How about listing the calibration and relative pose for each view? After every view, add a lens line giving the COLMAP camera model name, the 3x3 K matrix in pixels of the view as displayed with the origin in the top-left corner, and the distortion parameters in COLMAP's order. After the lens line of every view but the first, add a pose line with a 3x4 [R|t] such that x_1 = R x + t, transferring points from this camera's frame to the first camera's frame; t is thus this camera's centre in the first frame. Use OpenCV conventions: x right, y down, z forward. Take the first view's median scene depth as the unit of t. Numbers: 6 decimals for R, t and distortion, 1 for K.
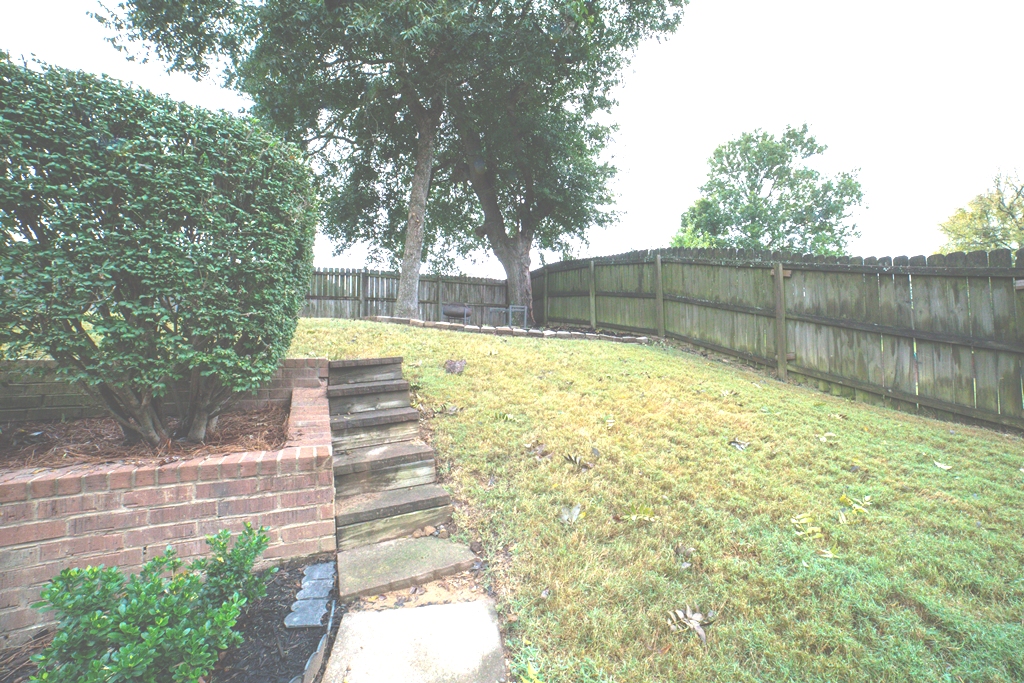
lens RADIAL K [[408.4, 0, 515.7], [0, 408.4, 340.1], [0, 0, 1]] dist [-0.109752, 0.035176]
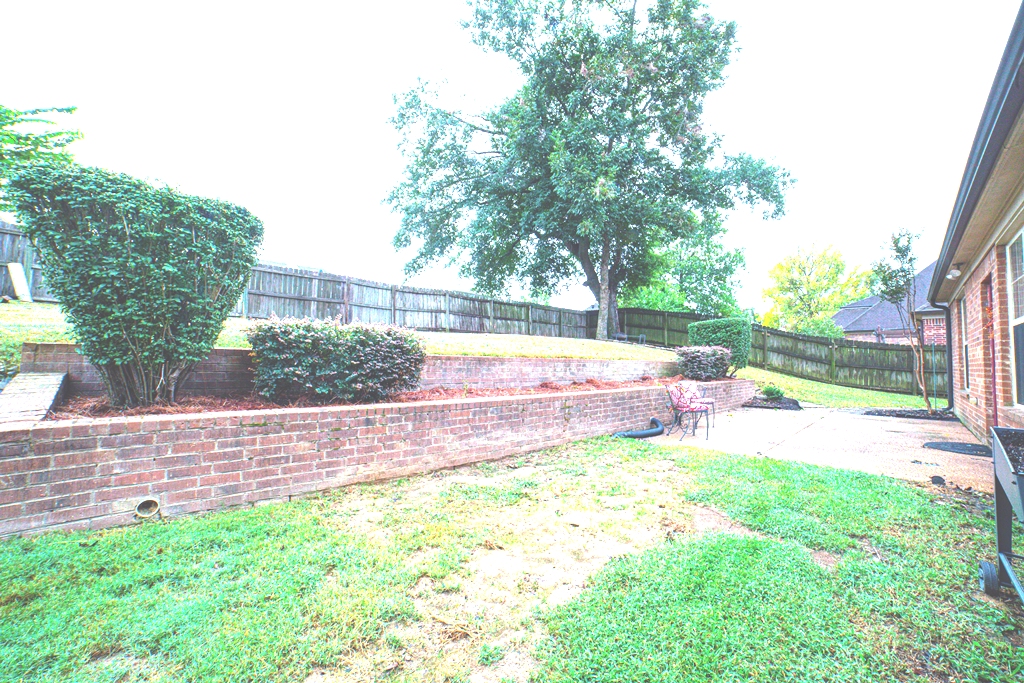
lens RADIAL K [[408.4, 0, 515.7], [0, 408.4, 340.1], [0, 0, 1]] dist [-0.109752, 0.035176]
pose [[0.953508, 0.040893, 0.298580, -2.028593], [-0.043491, 0.999052, 0.002058, -0.055895], [-0.298213, -0.014948, 0.954382, -1.267030]]
